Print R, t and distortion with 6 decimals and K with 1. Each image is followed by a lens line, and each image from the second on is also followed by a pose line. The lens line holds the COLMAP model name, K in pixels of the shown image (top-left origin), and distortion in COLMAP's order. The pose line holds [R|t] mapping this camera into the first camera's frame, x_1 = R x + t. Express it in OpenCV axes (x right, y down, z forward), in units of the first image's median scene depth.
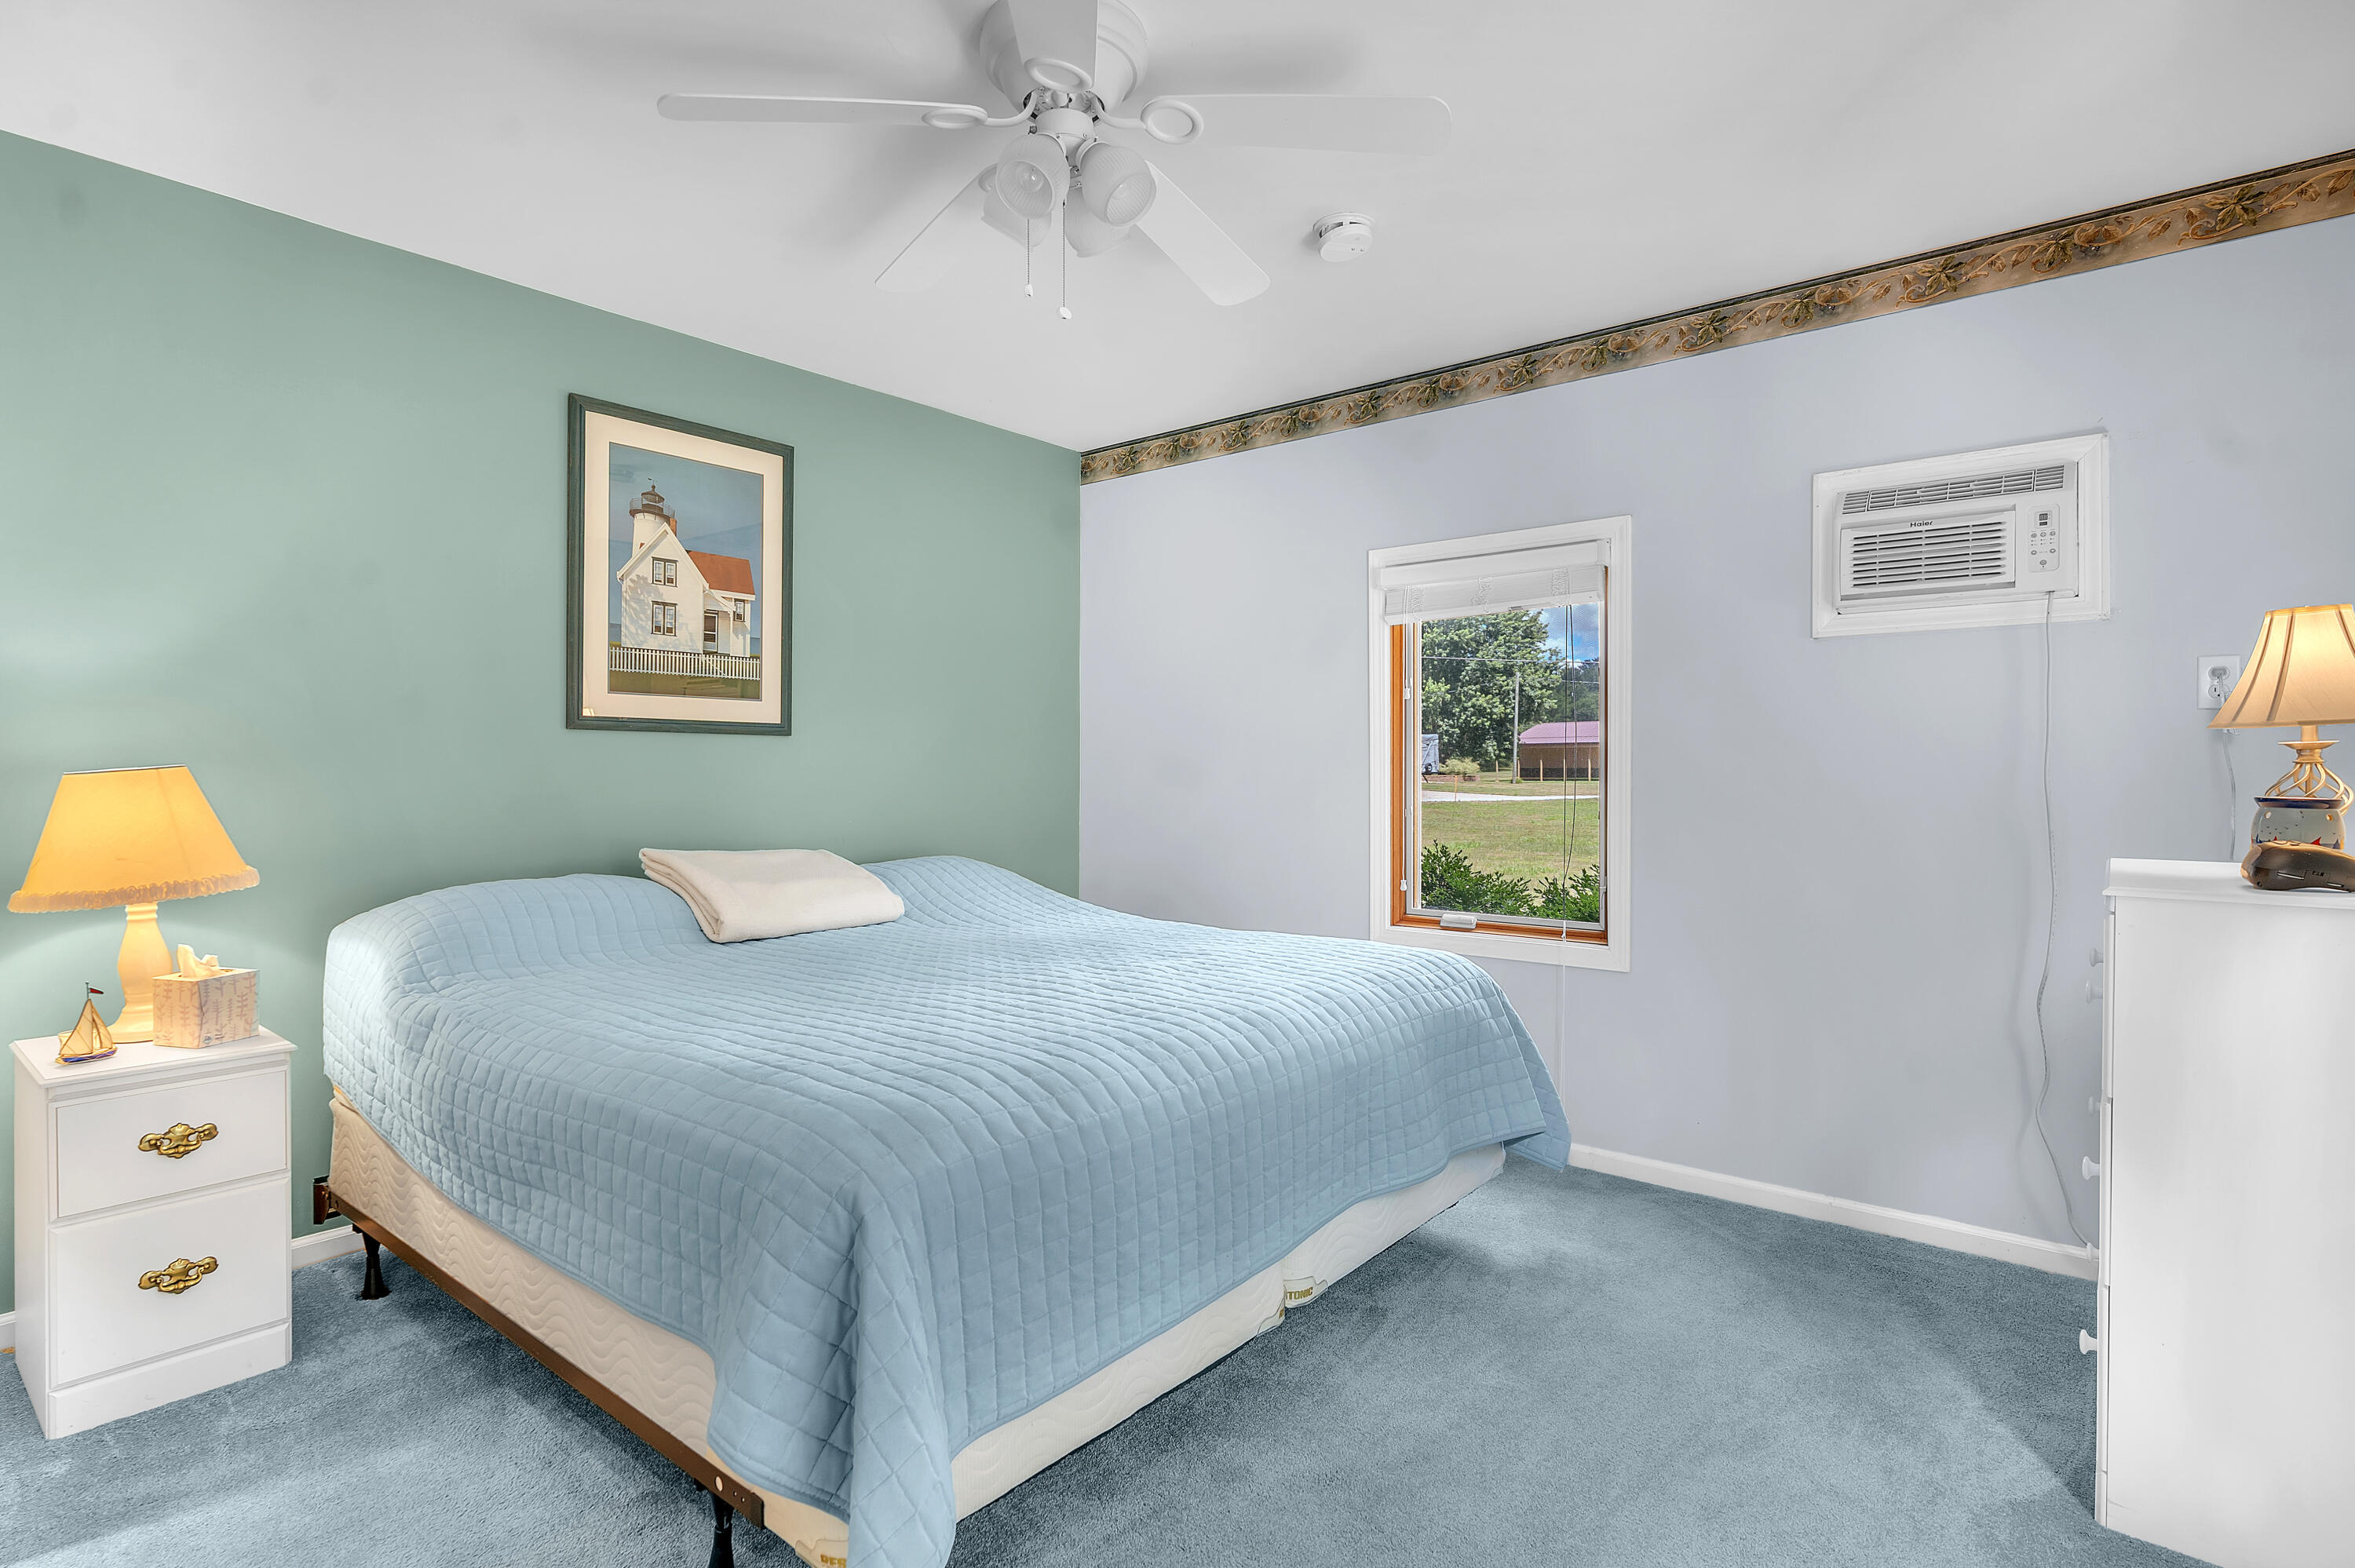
lens RADIAL K [[1217.4, 0, 1178.2], [0, 1217.4, 776.8], [0, 0, 1]] dist [0.004609, 0.001874]
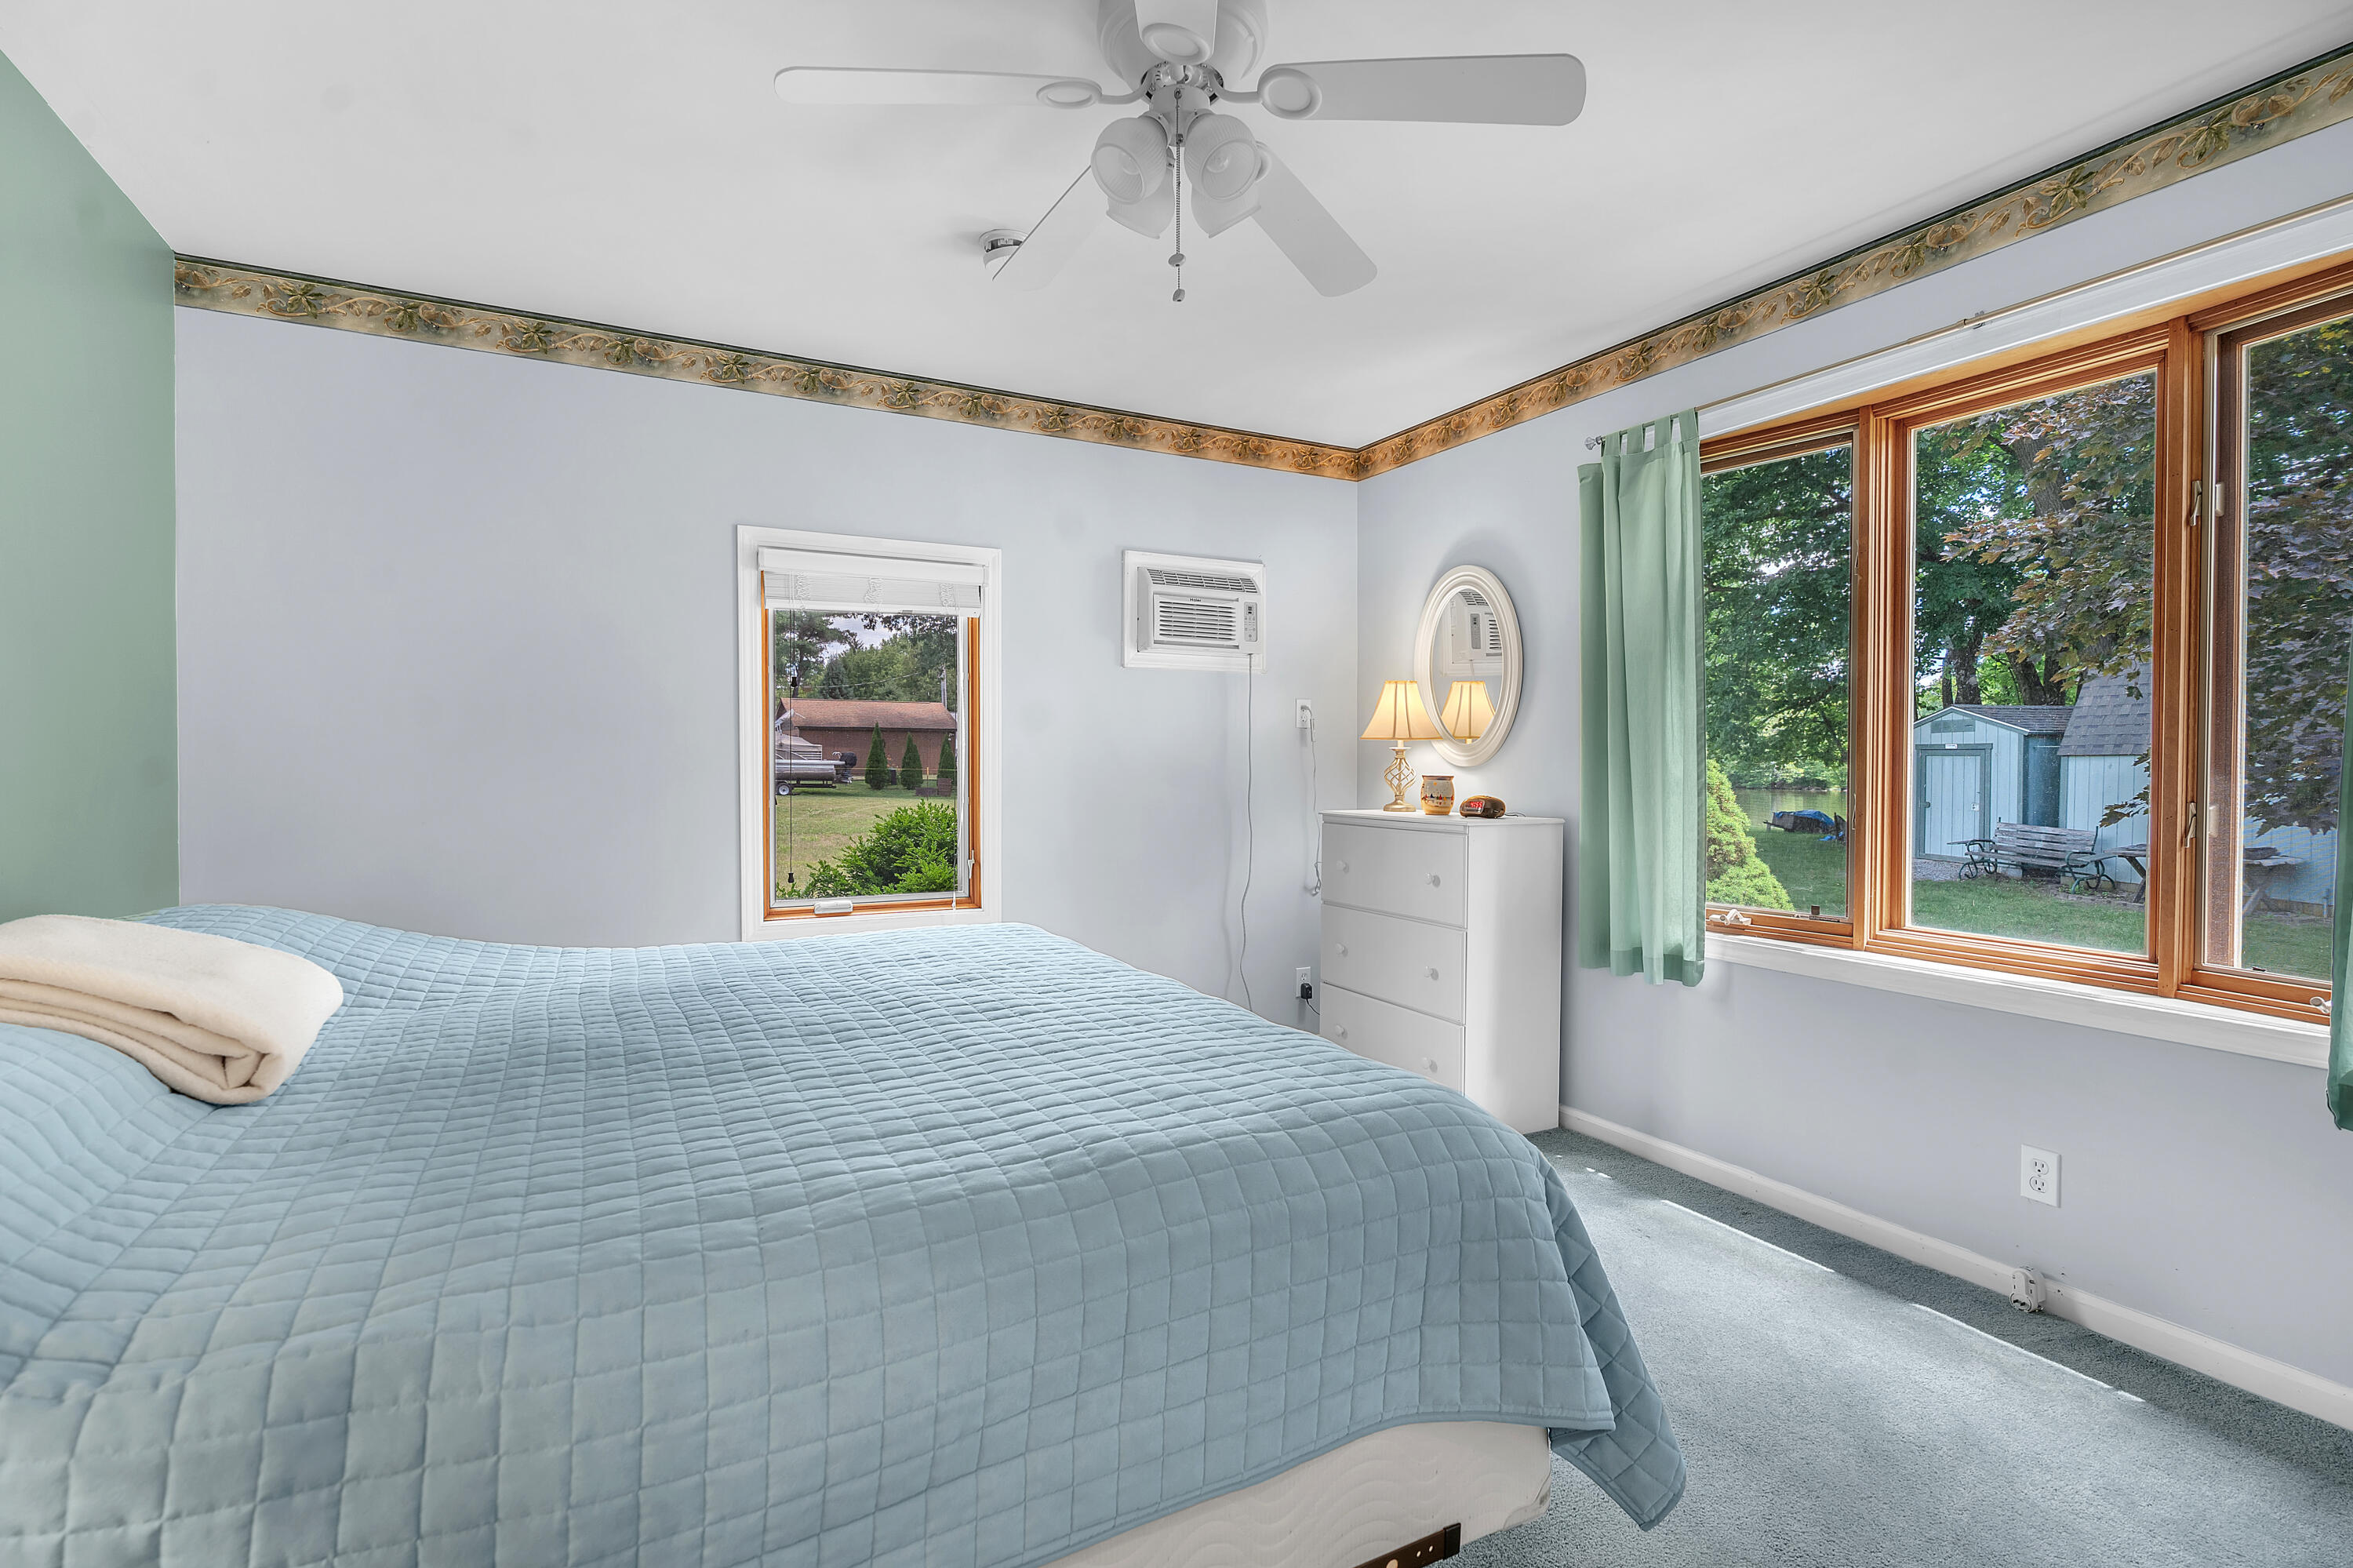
lens RADIAL K [[1041.8, 0, 1176.7], [0, 1041.8, 780.9], [0, 0, 1]] dist [0.003011, 0.000266]
pose [[0.403580, -0.015042, 0.914821, -0.481105], [0.002470, 0.999879, 0.015351, -0.000795], [-0.914941, -0.003935, 0.403569, 0.399265]]
